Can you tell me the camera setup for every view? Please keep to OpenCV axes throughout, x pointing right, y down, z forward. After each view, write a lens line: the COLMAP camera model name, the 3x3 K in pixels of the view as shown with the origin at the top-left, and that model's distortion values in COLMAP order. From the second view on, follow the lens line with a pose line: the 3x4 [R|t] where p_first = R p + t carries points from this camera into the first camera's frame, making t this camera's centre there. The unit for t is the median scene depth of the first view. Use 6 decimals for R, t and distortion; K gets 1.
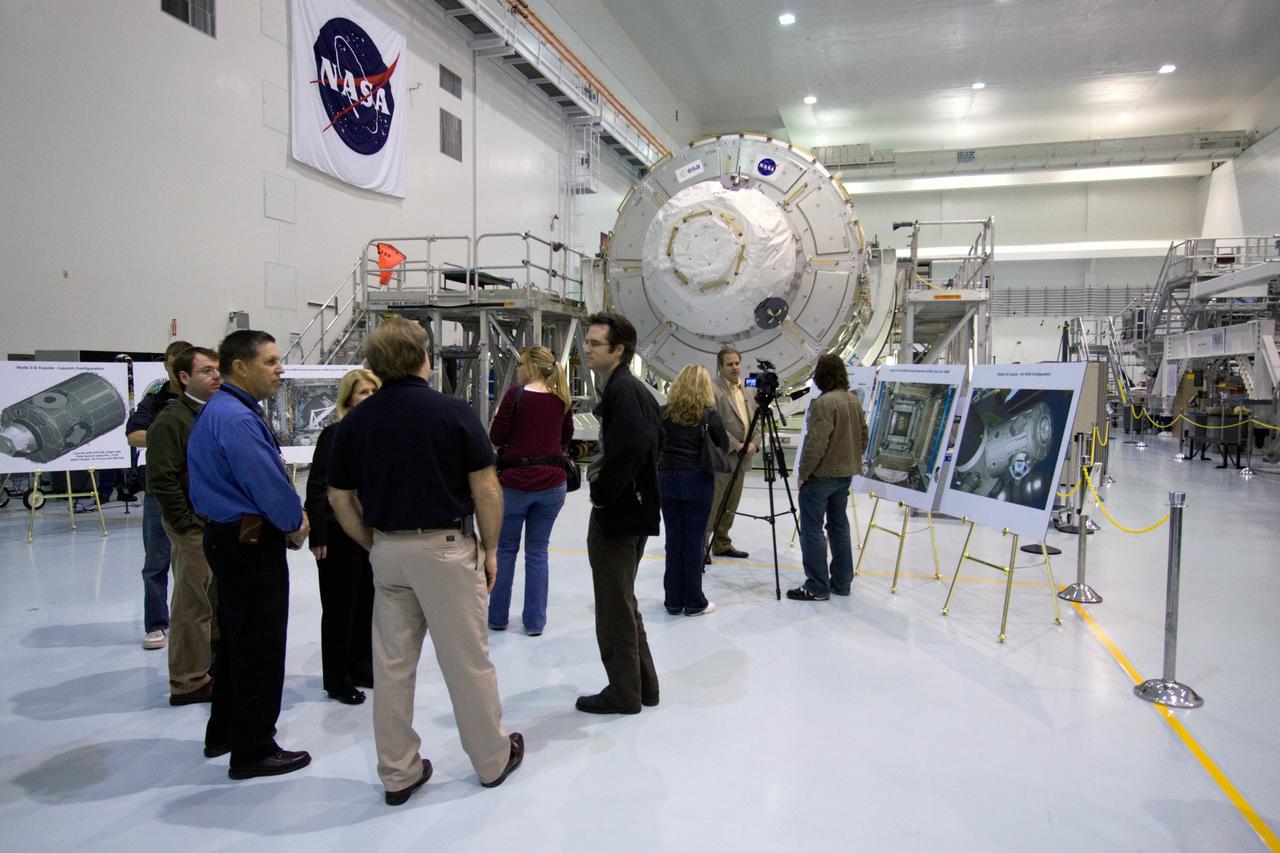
lens RADIAL K [[832.5, 0, 640.0], [0, 832.5, 426.5], [0, 0, 1]] dist [0.001706, 0.000604]
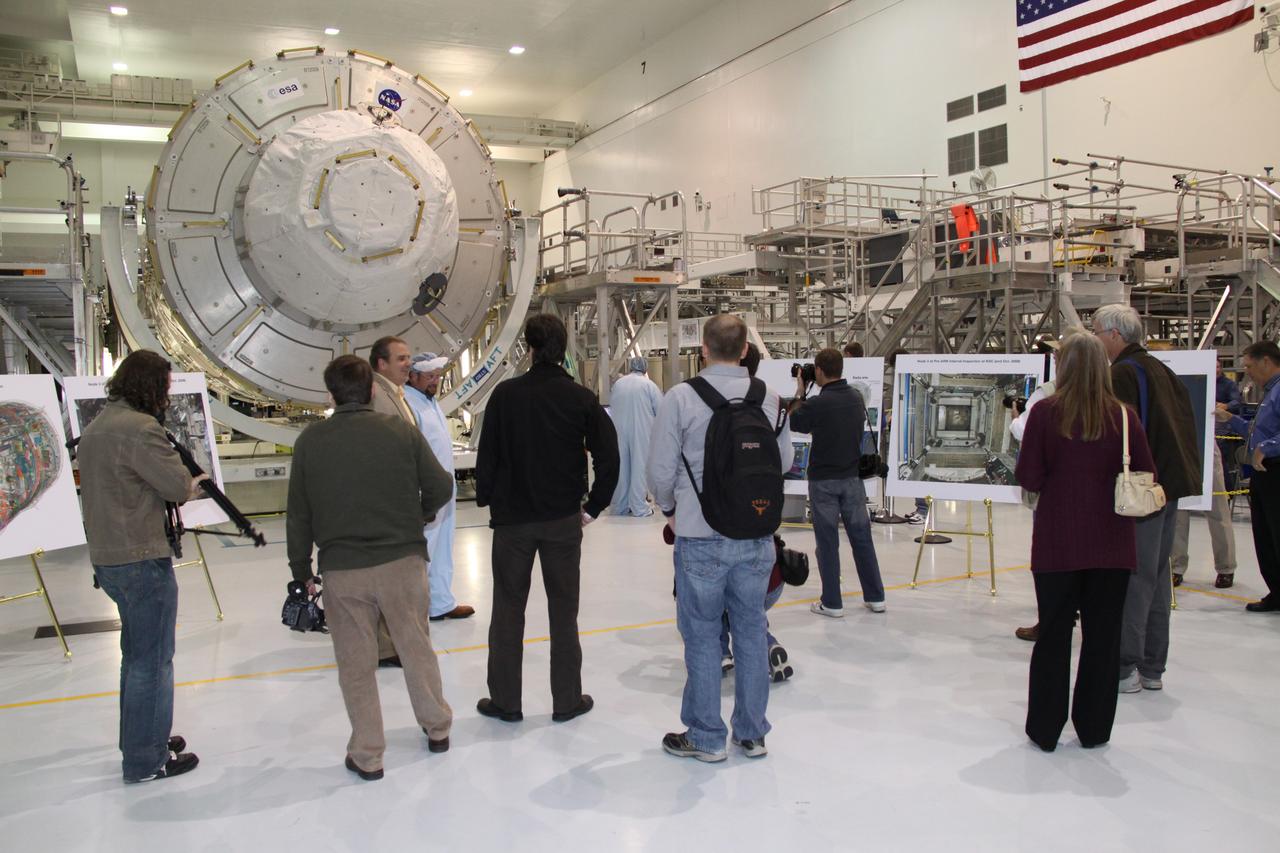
lens RADIAL K [[1060.1, 0, 640.0], [0, 1060.1, 426.5], [0, 0, 1]] dist [-0.168787, 0.115748]
pose [[0.728071, -0.059693, 0.682898, -0.313073], [0.069236, 0.997511, 0.013377, -0.014262], [-0.681997, 0.037542, 0.730391, 0.162218]]
